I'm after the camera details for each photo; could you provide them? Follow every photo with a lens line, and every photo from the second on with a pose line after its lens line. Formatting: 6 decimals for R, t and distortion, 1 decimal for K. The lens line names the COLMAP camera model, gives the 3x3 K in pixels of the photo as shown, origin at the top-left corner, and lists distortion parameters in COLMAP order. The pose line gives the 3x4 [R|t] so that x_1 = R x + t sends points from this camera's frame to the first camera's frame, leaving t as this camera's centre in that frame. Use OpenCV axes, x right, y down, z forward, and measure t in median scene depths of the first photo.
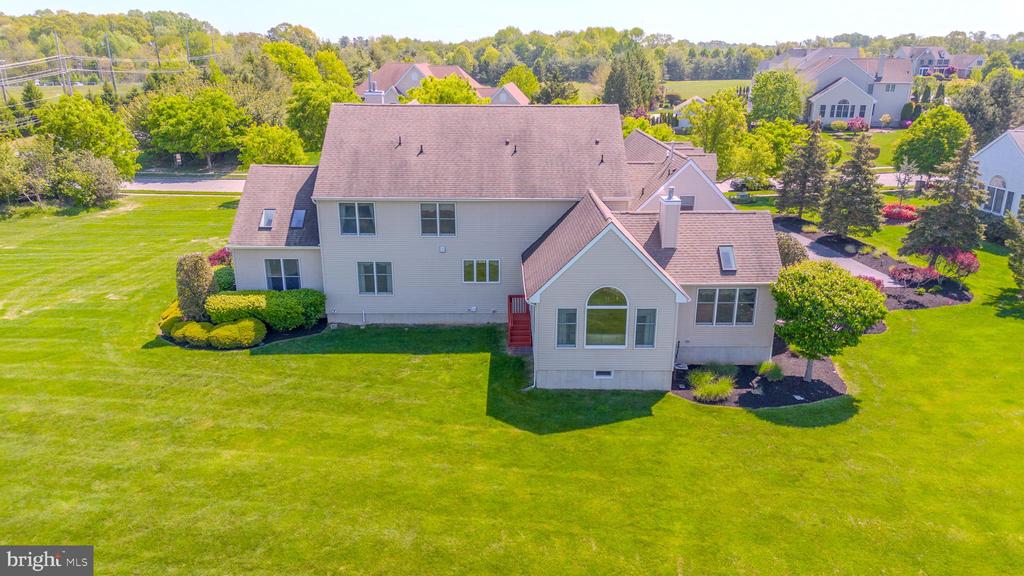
lens RADIAL K [[726.9, 0, 506.5], [0, 726.9, 288.1], [0, 0, 1]] dist [0.071977, -0.075945]
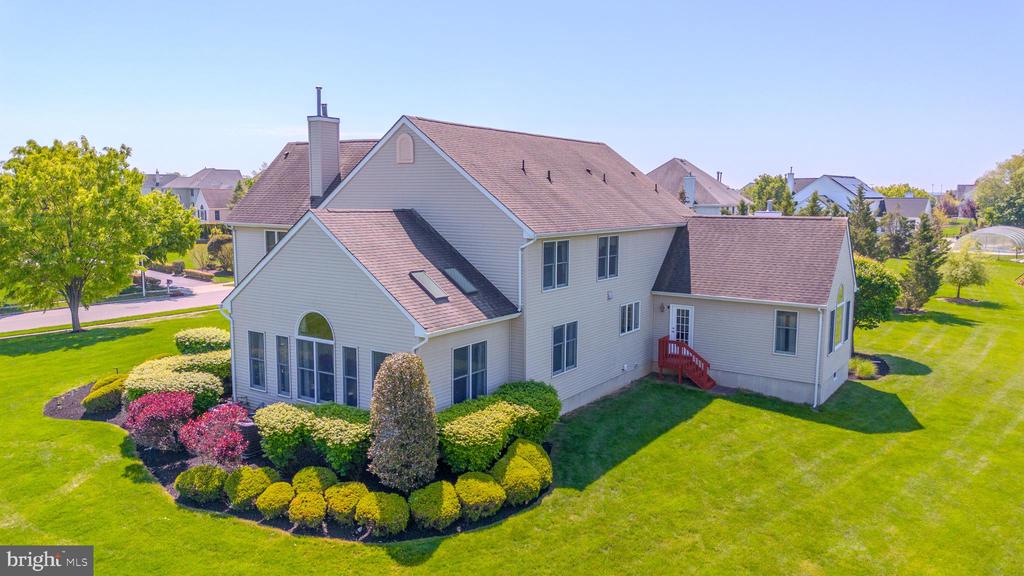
lens RADIAL K [[726.9, 0, 506.5], [0, 726.9, 288.1], [0, 0, 1]] dist [0.071977, -0.075945]
pose [[0.578136, -0.101141, 0.809647, -0.803161], [0.251937, 0.965929, -0.059234, -0.043452], [-0.776071, 0.238225, 0.583920, 0.639432]]
